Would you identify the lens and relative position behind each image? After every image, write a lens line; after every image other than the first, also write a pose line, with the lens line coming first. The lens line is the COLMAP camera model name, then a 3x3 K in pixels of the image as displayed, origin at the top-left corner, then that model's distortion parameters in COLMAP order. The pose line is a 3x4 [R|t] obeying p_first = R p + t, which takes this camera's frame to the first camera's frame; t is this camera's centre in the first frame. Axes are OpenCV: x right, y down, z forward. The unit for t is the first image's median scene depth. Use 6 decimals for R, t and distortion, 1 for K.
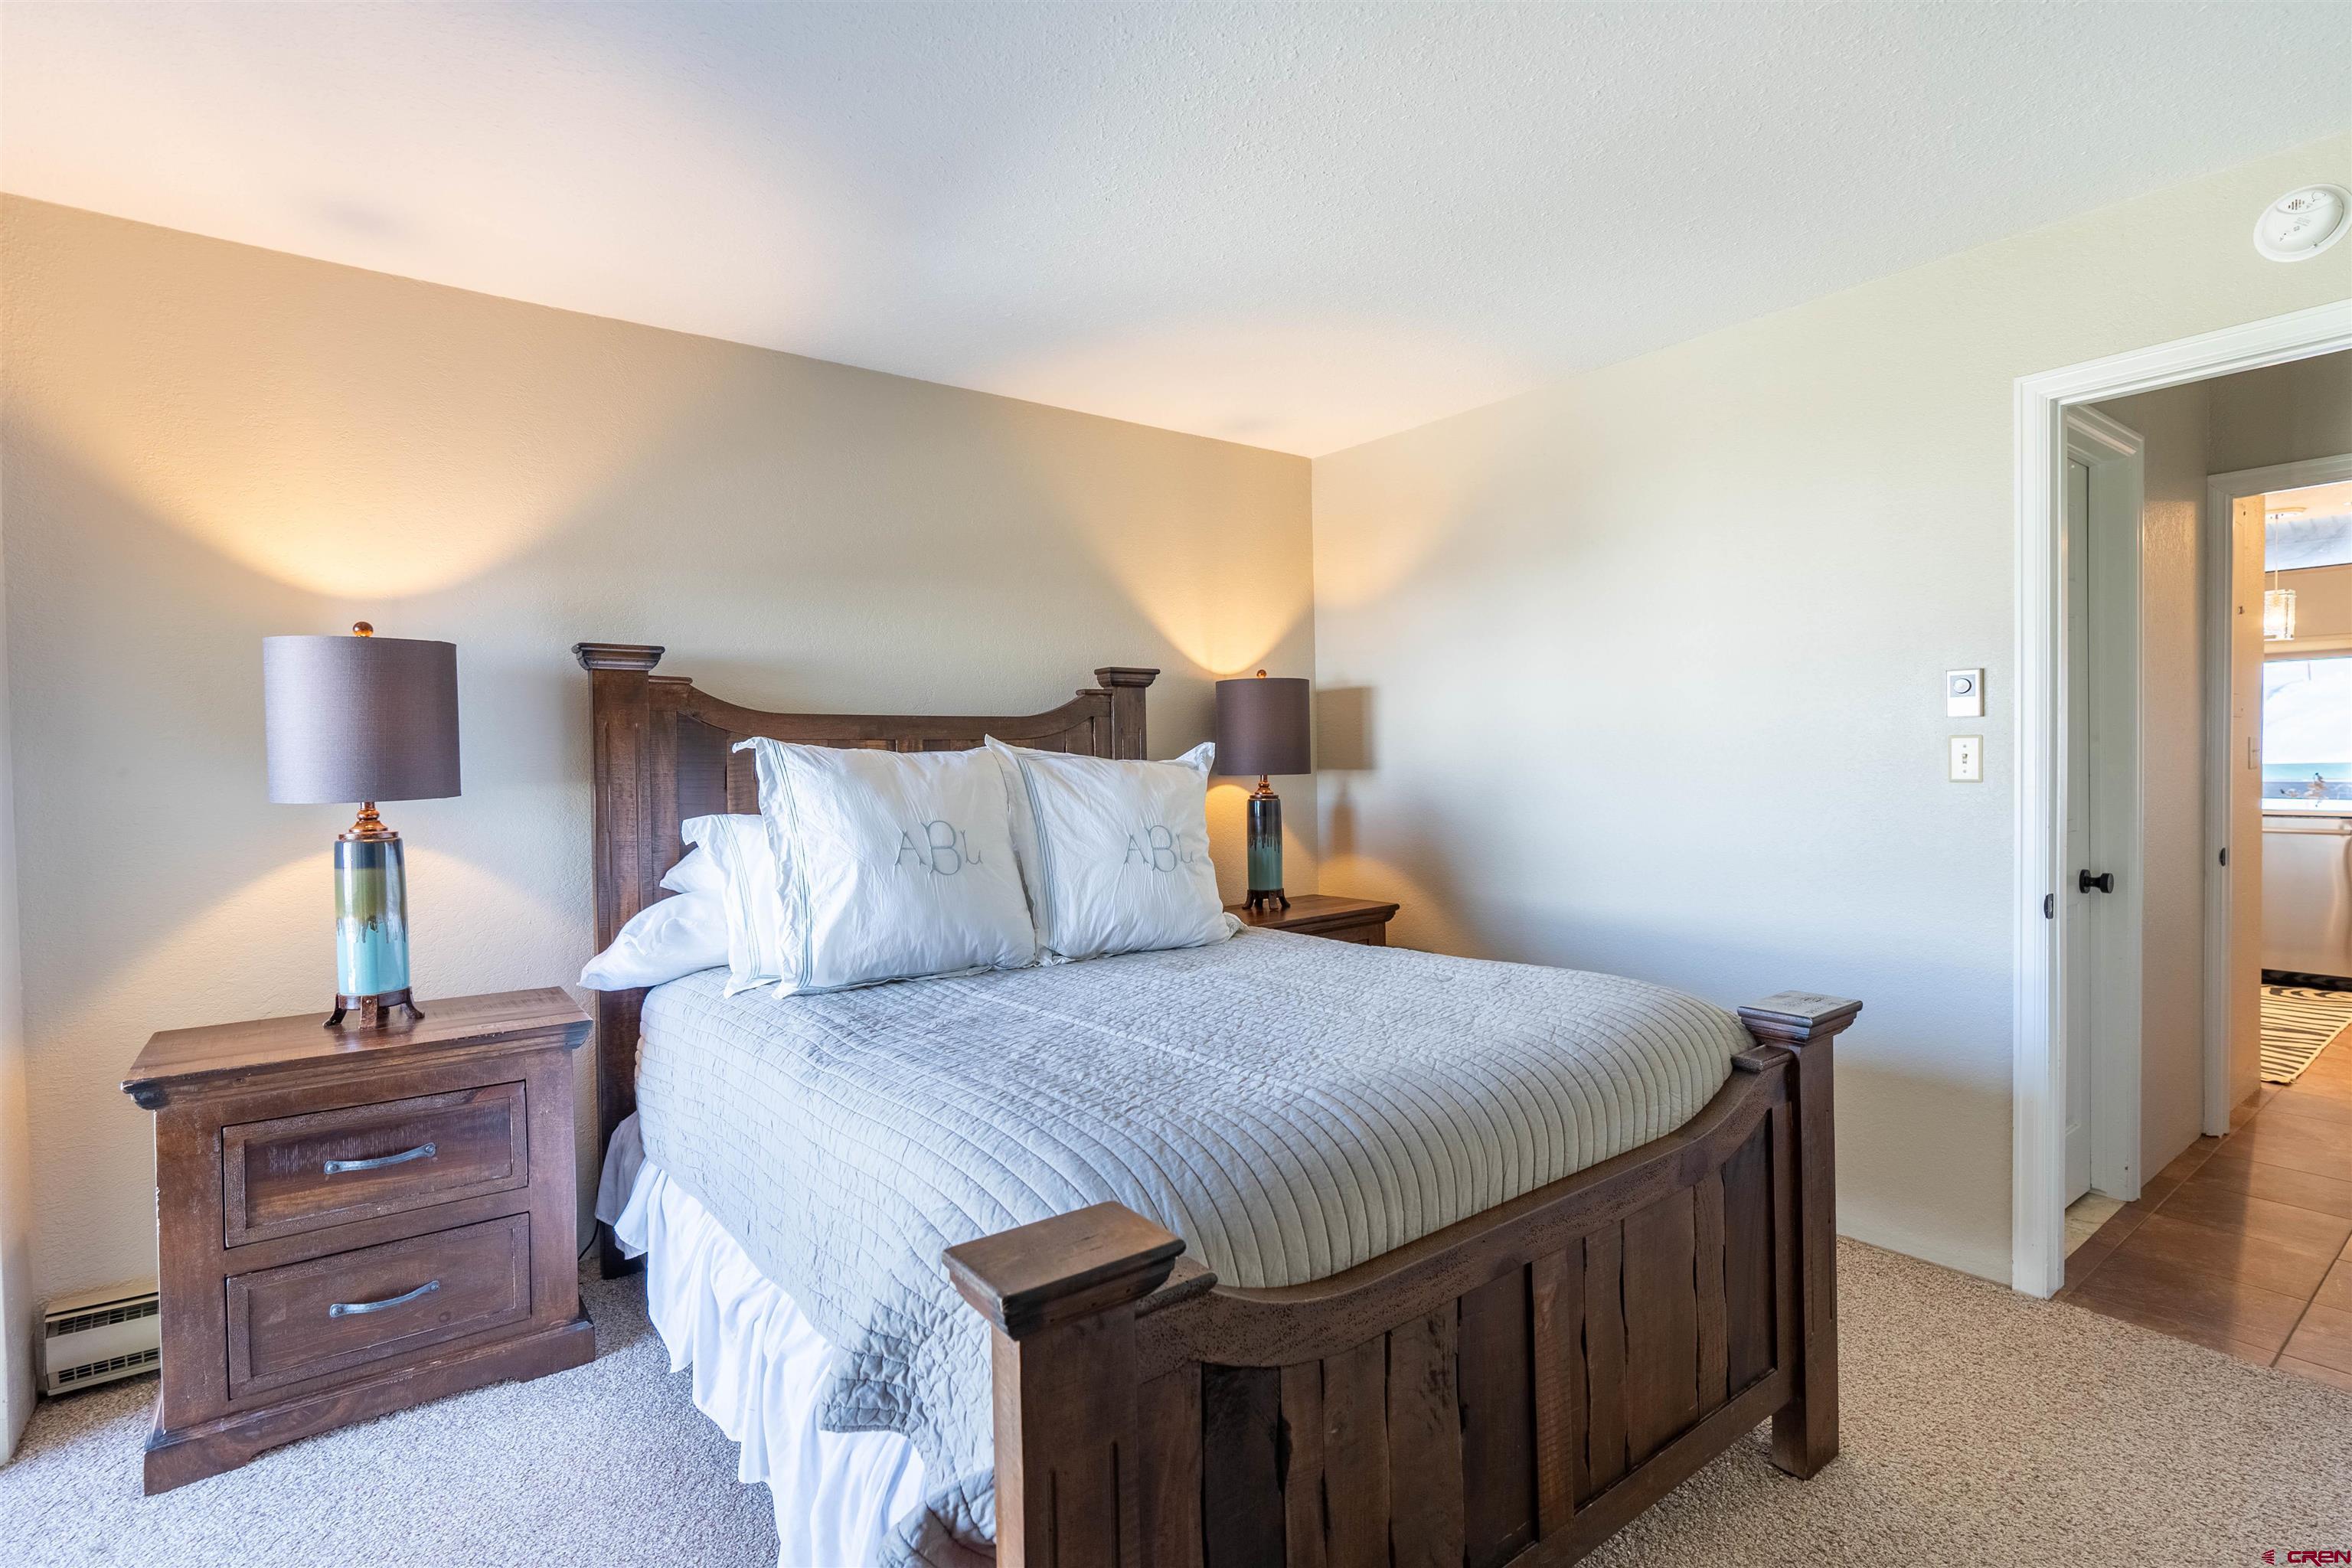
lens RADIAL K [[1097.8, 0, 1162.8], [0, 1097.8, 783.0], [0, 0, 1]] dist [-0.001087, 0.000436]
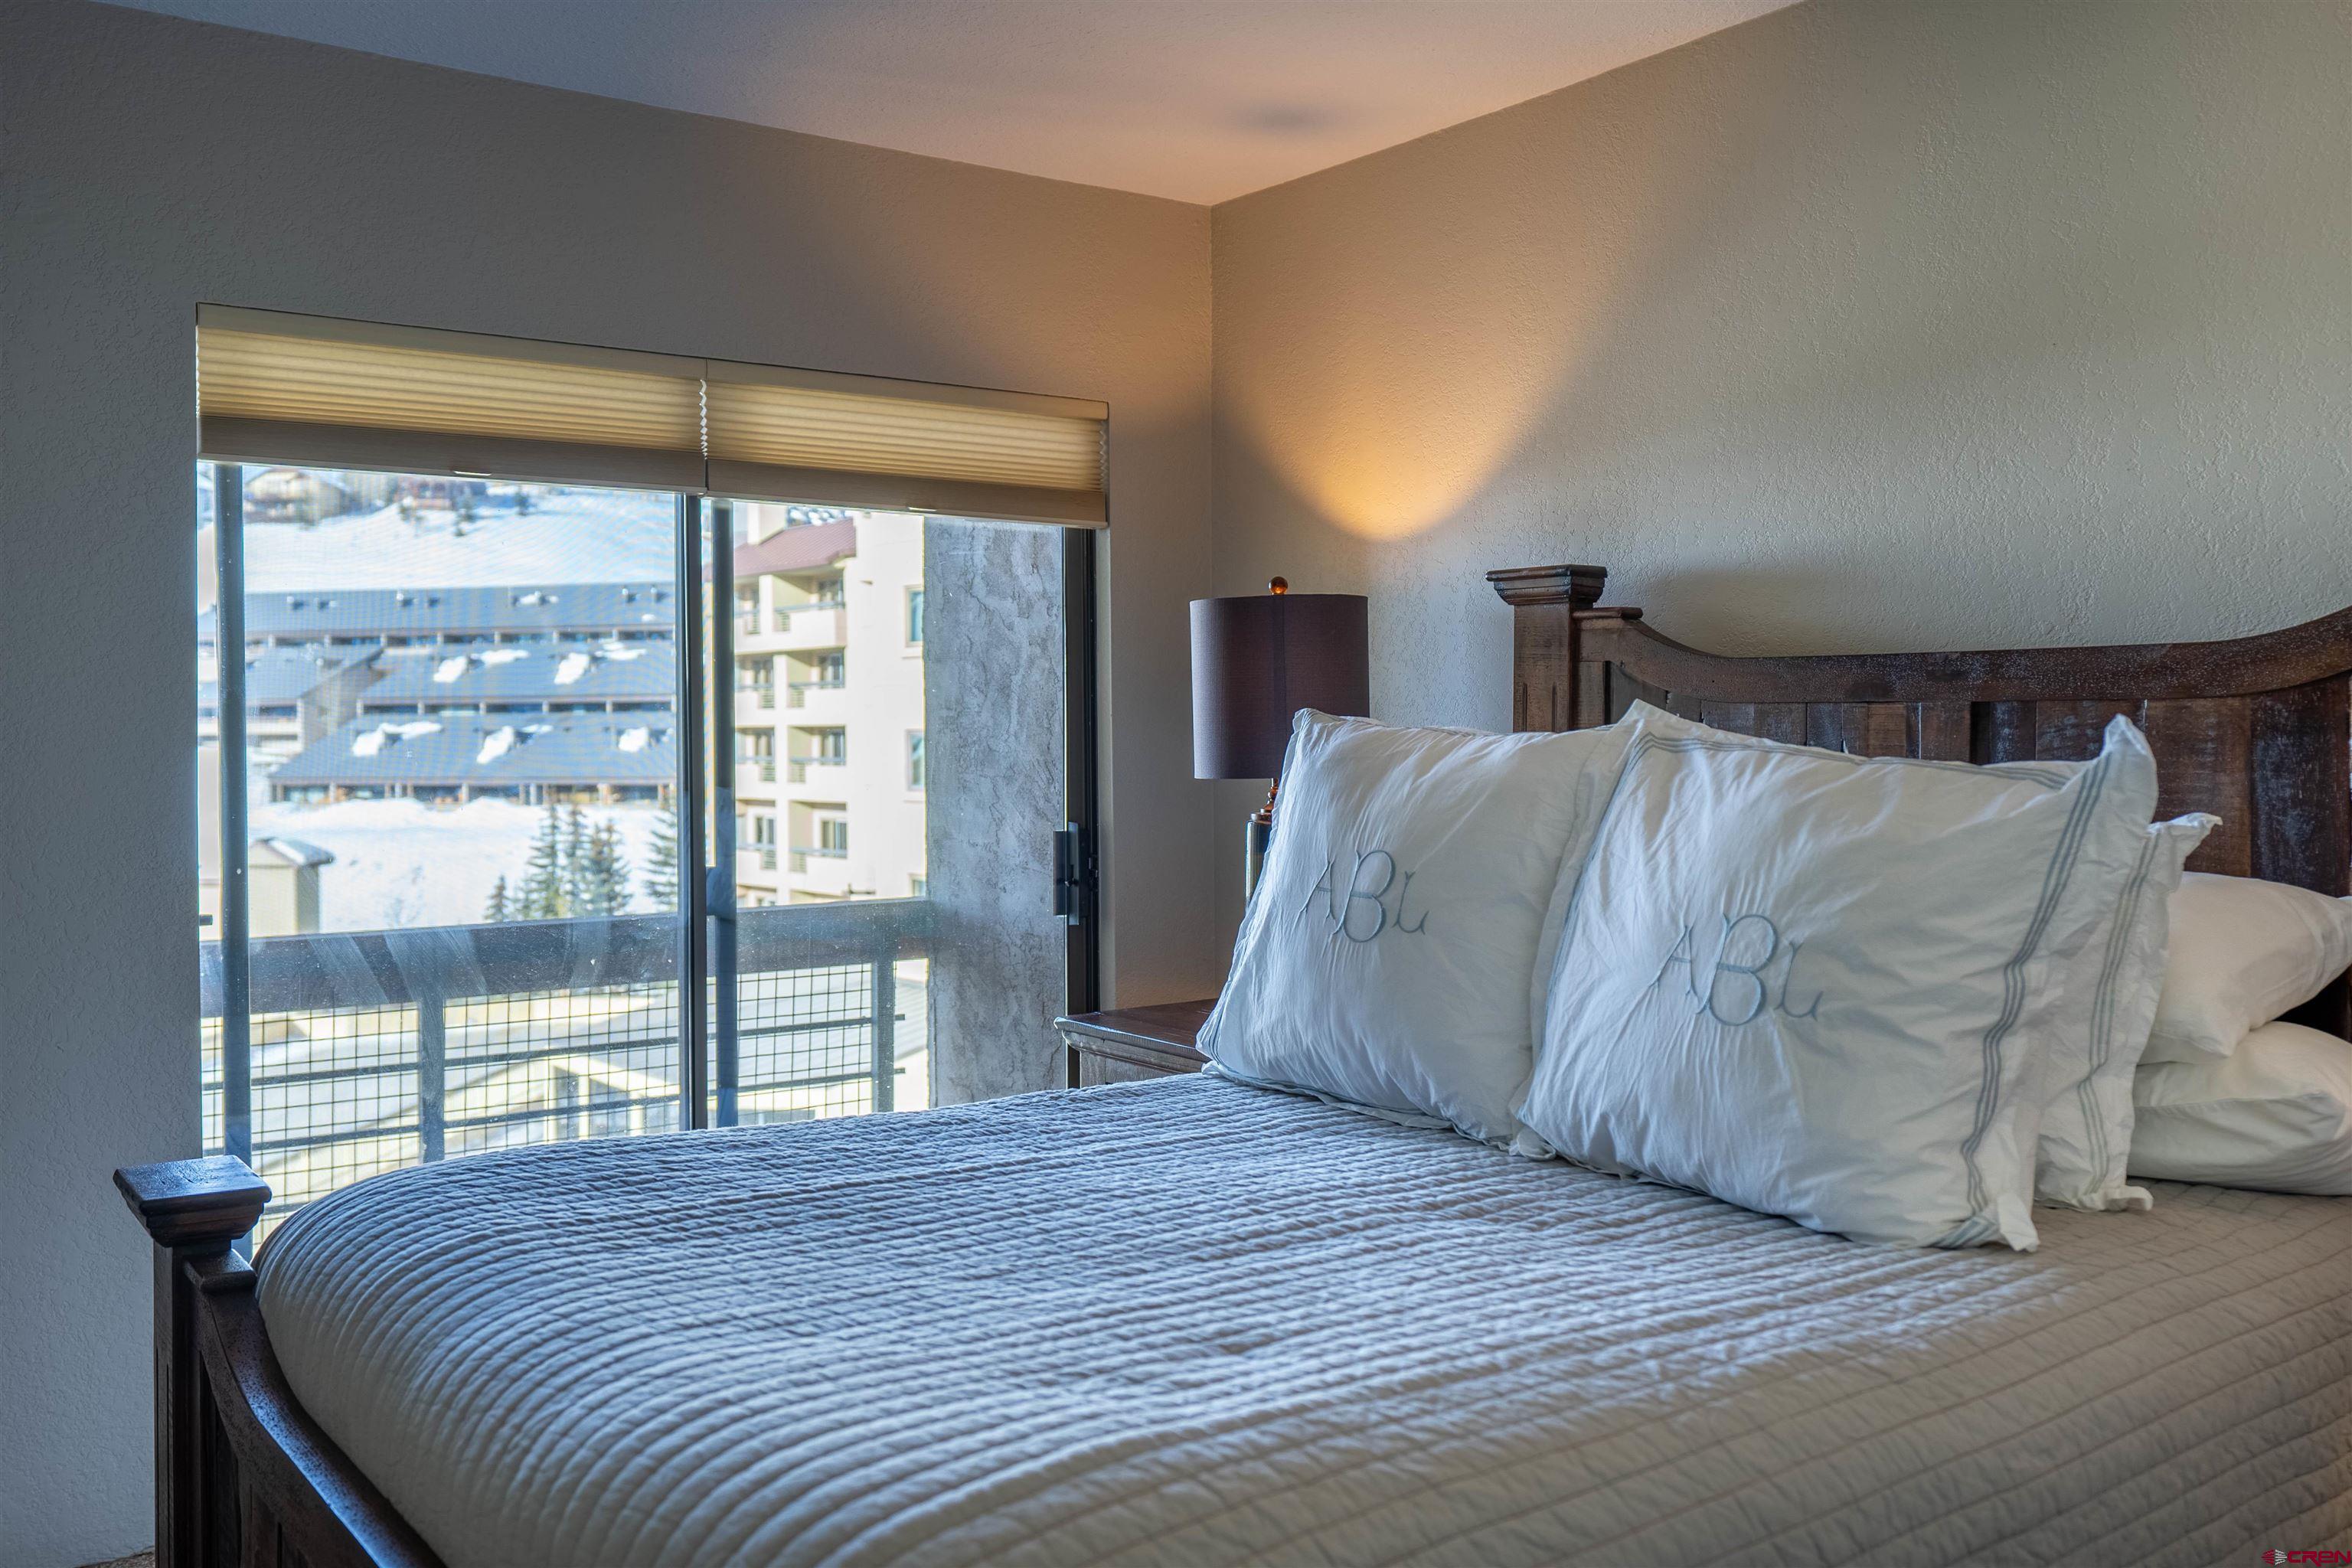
lens RADIAL K [[2028.0, 0, 1169.8], [0, 2028.0, 772.0], [0, 0, 1]] dist [0.015579, -0.008732]
pose [[-0.013434, 0.036480, -0.999244, 0.735278], [-0.022336, 0.999074, 0.036774, -0.037367], [0.999660, 0.022814, -0.012607, 0.744825]]
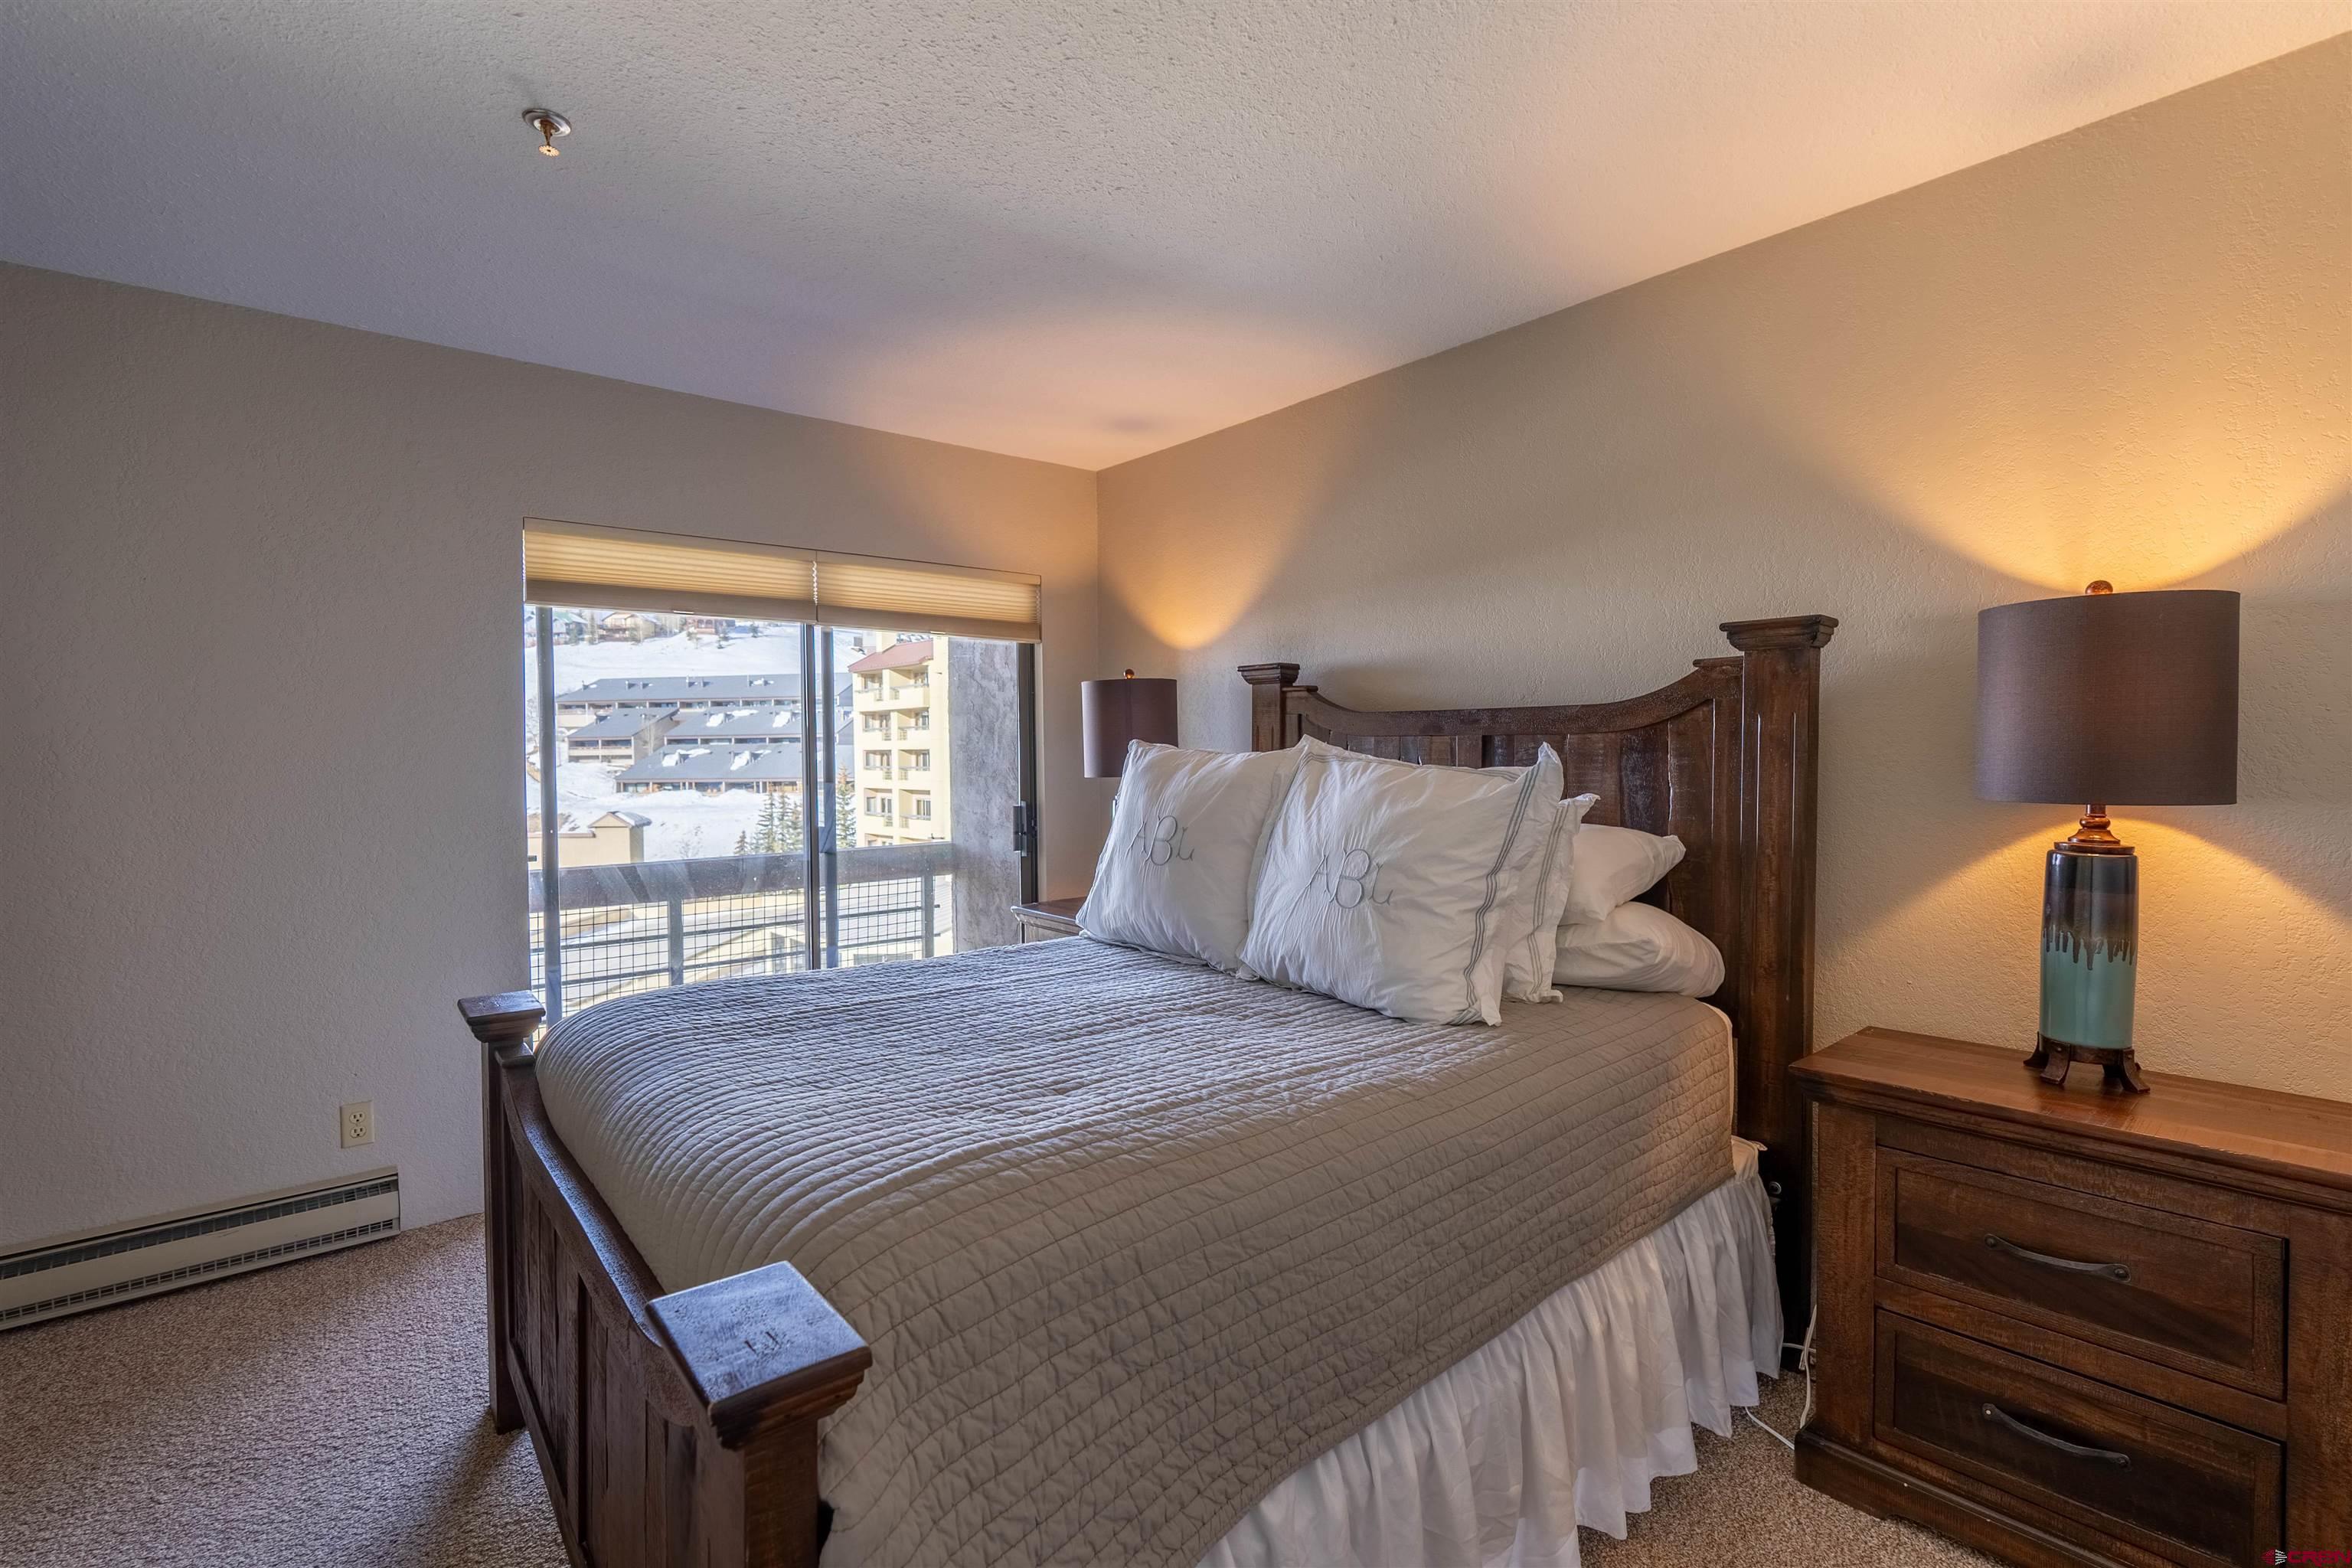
lens RADIAL K [[1067.4, 0, 1172.0], [0, 1067.4, 778.7], [0, 0, 1]] dist [-0.007206, 0.000701]
pose [[0.051683, 0.041577, -0.997798, 0.713660], [-0.019966, 0.998976, 0.040592, -0.038057], [0.998464, 0.017824, 0.052460, 0.782850]]
